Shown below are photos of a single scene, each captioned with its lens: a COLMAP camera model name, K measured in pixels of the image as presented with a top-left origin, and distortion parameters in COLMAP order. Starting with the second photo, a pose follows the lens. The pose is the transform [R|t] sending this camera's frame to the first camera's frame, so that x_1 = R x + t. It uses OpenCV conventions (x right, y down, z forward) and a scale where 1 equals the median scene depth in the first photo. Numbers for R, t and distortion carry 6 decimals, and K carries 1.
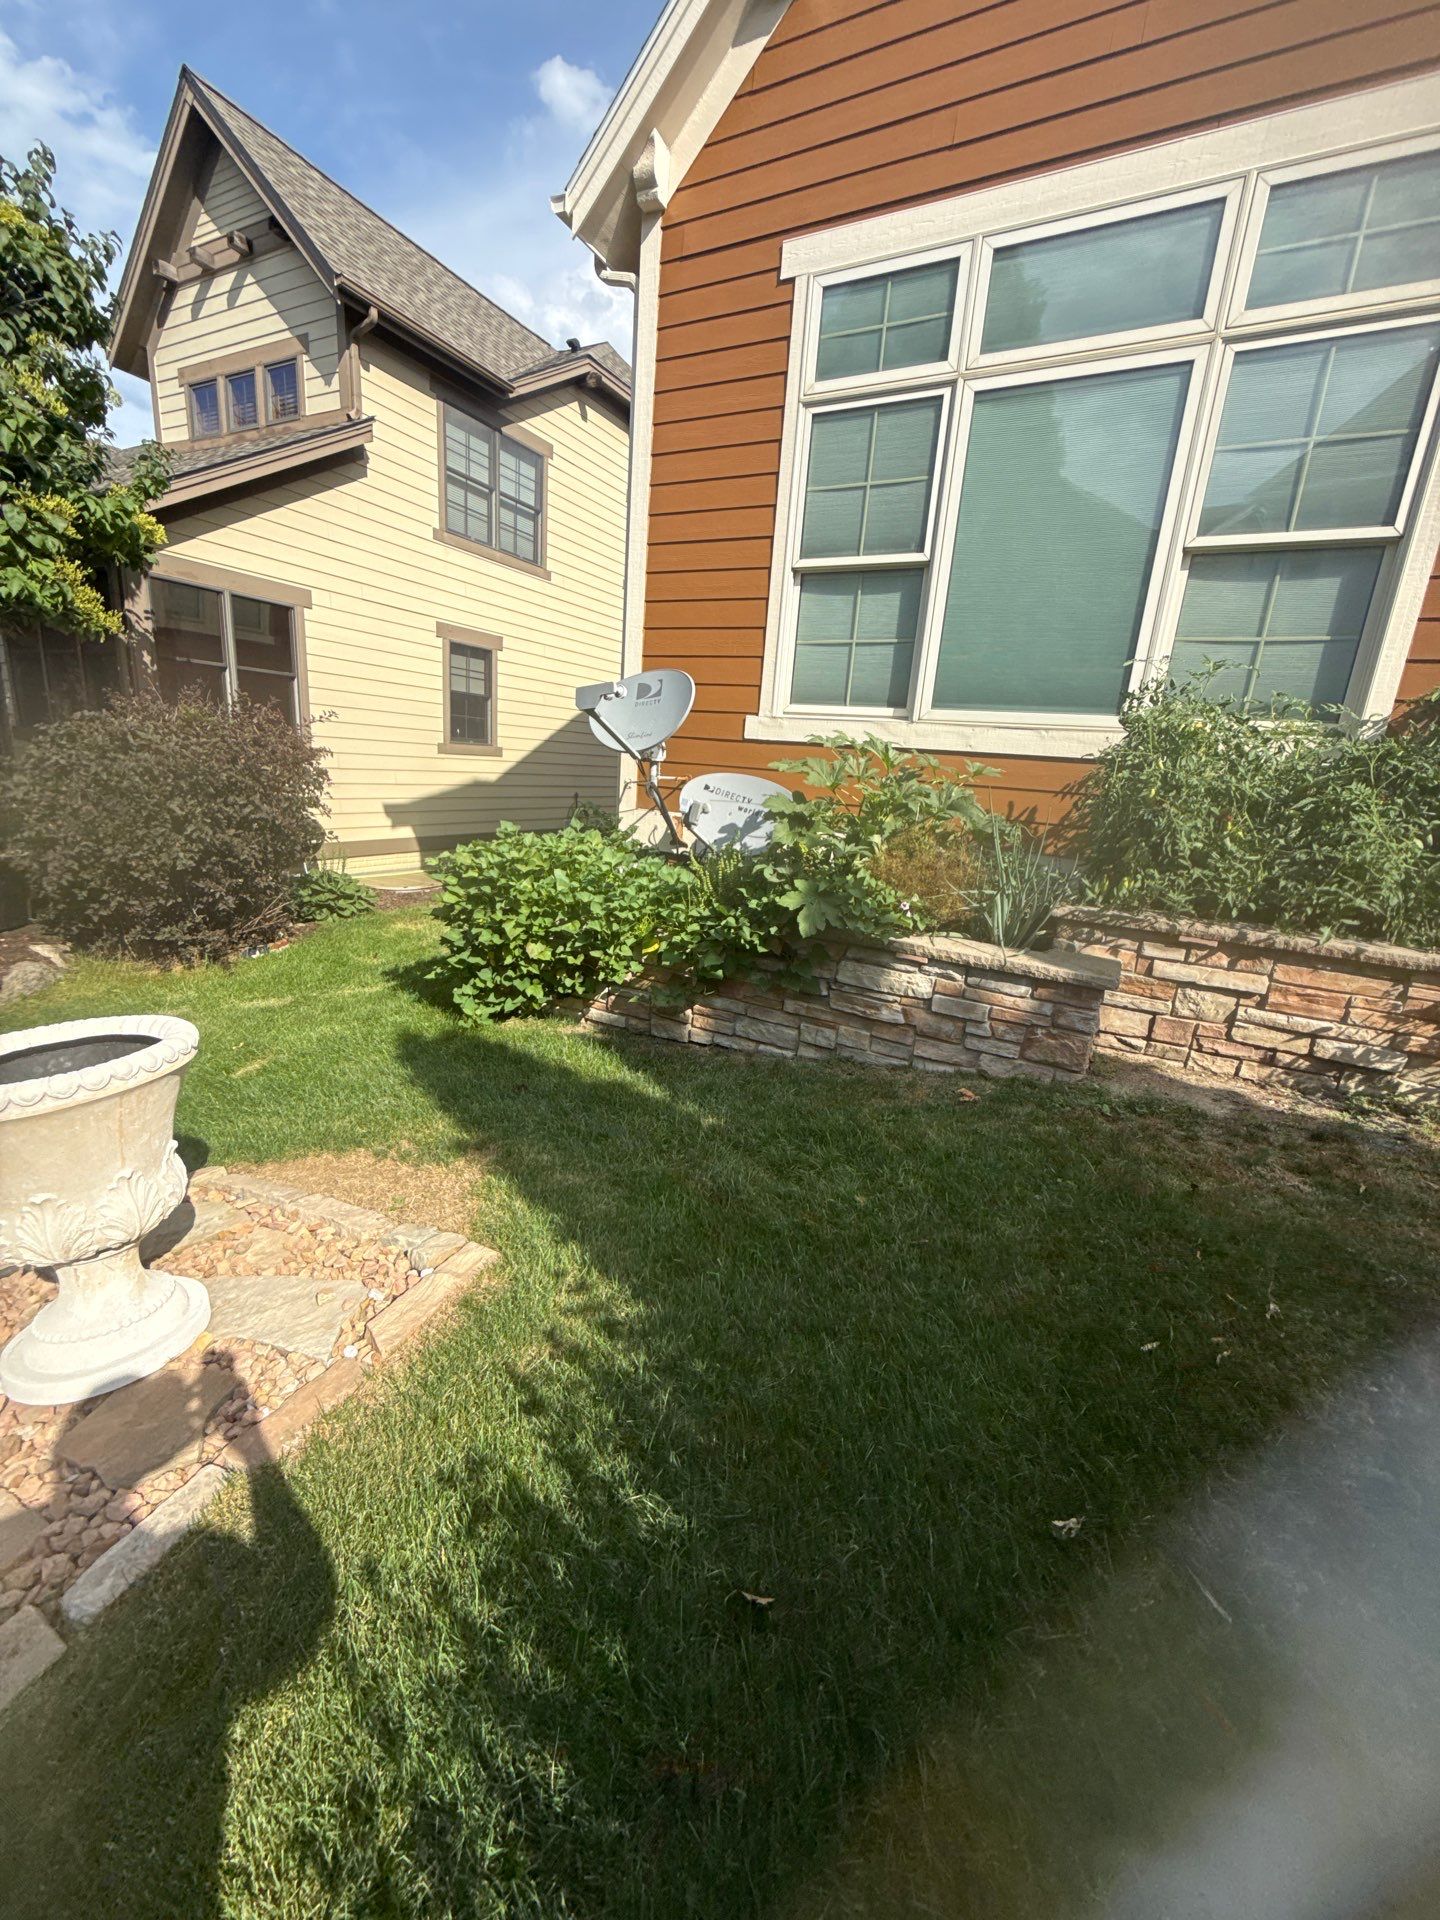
lens RADIAL K [[769.7, 0, 709.1], [0, 769.7, 963.3], [0, 0, 1]] dist [0.004872, -0.001326]
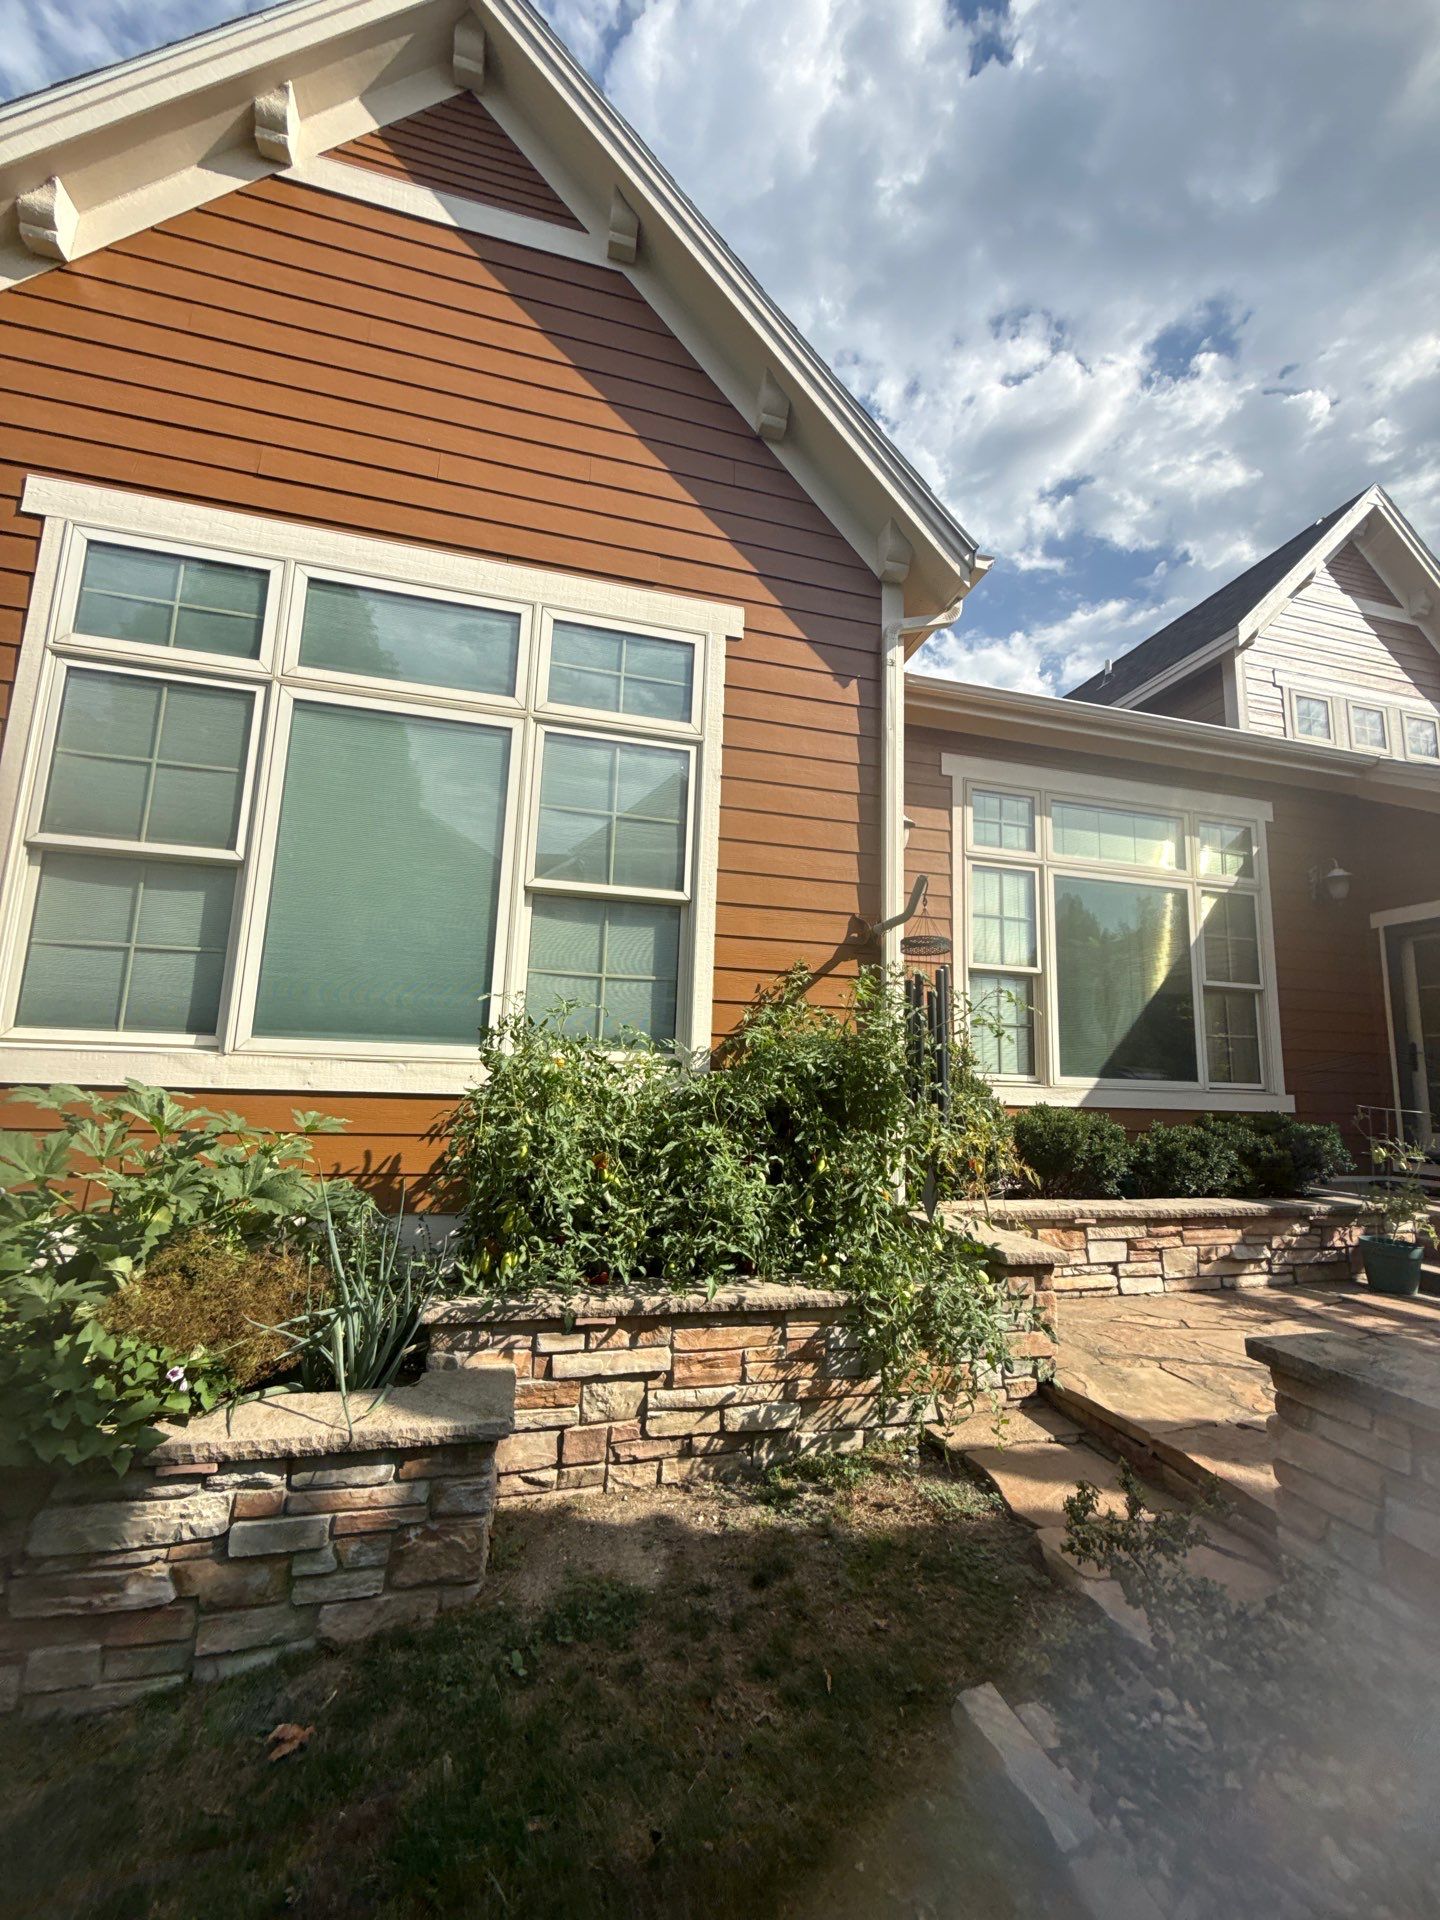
lens RADIAL K [[769.7, 0, 715.2], [0, 769.7, 963.2], [0, 0, 1]] dist [0.004872, -0.001326]
pose [[0.736584, 0.054866, 0.674117, 0.135123], [0.190478, 0.939533, -0.284597, -0.118375], [-0.648970, 0.338034, 0.681595, 0.201272]]
